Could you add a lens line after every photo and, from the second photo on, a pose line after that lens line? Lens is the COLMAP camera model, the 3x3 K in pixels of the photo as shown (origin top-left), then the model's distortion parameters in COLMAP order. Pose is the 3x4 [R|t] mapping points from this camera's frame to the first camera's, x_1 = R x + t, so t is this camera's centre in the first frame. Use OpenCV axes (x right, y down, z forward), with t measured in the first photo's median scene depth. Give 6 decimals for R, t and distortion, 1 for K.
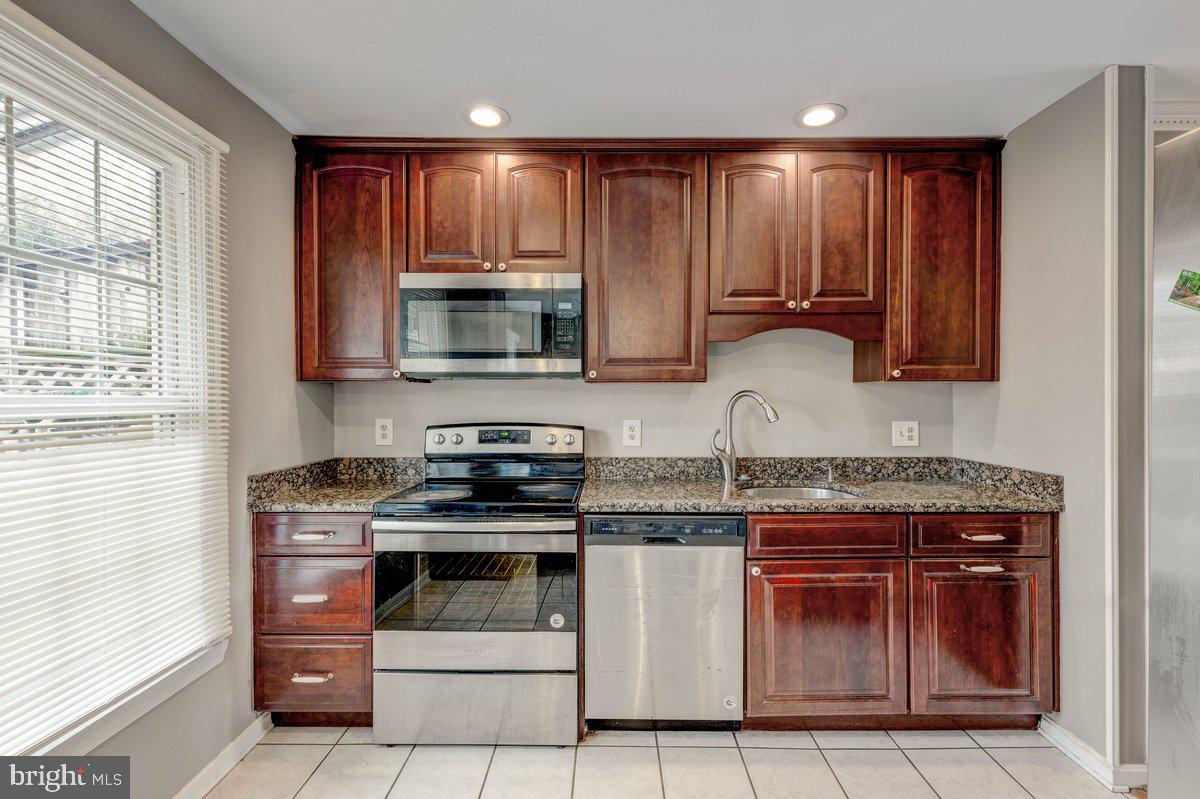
lens RADIAL K [[540.2, 0, 604.2], [0, 540.2, 393.9], [0, 0, 1]] dist [0.004177, 0.000367]
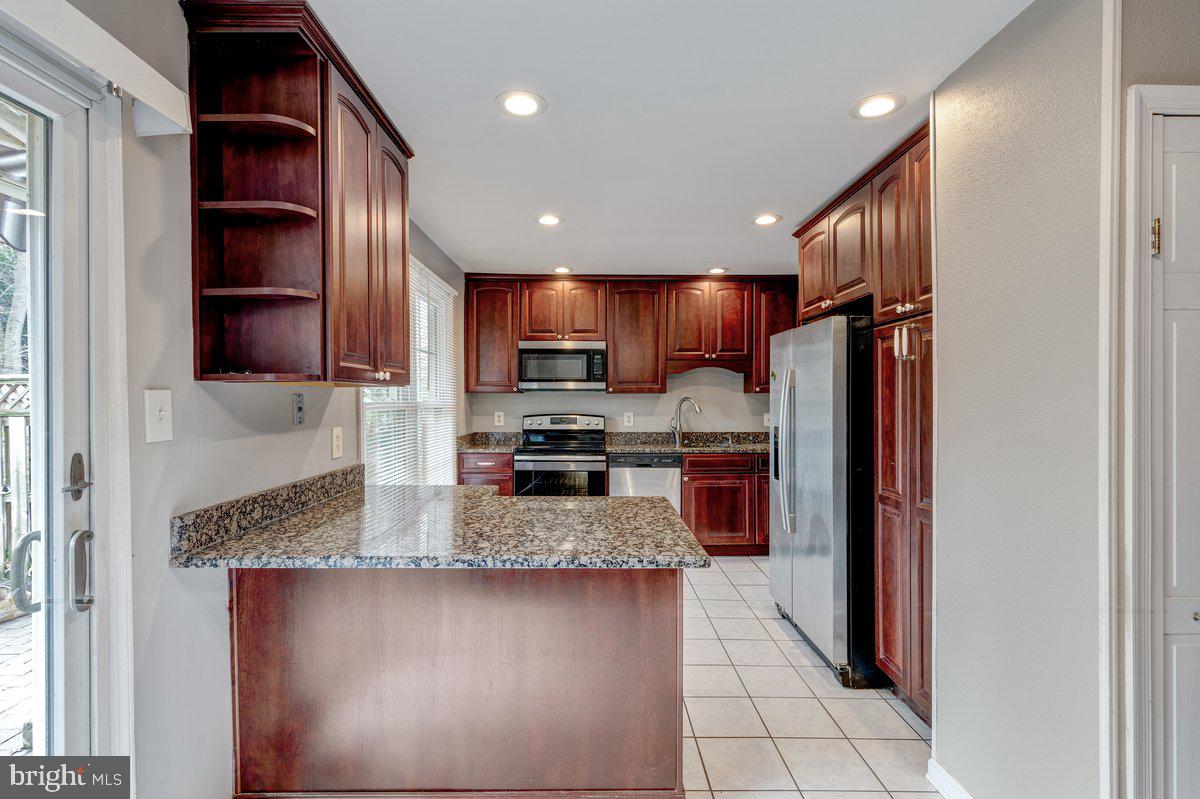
lens RADIAL K [[564.2, 0, 594.2], [0, 564.2, 401.3], [0, 0, 1]] dist [0.001095, 0.000118]
pose [[0.999916, 0.000356, 0.012989, -0.111246], [-0.000462, 0.999967, 0.008140, -0.009338], [-0.012986, -0.008146, 0.999883, -1.142136]]
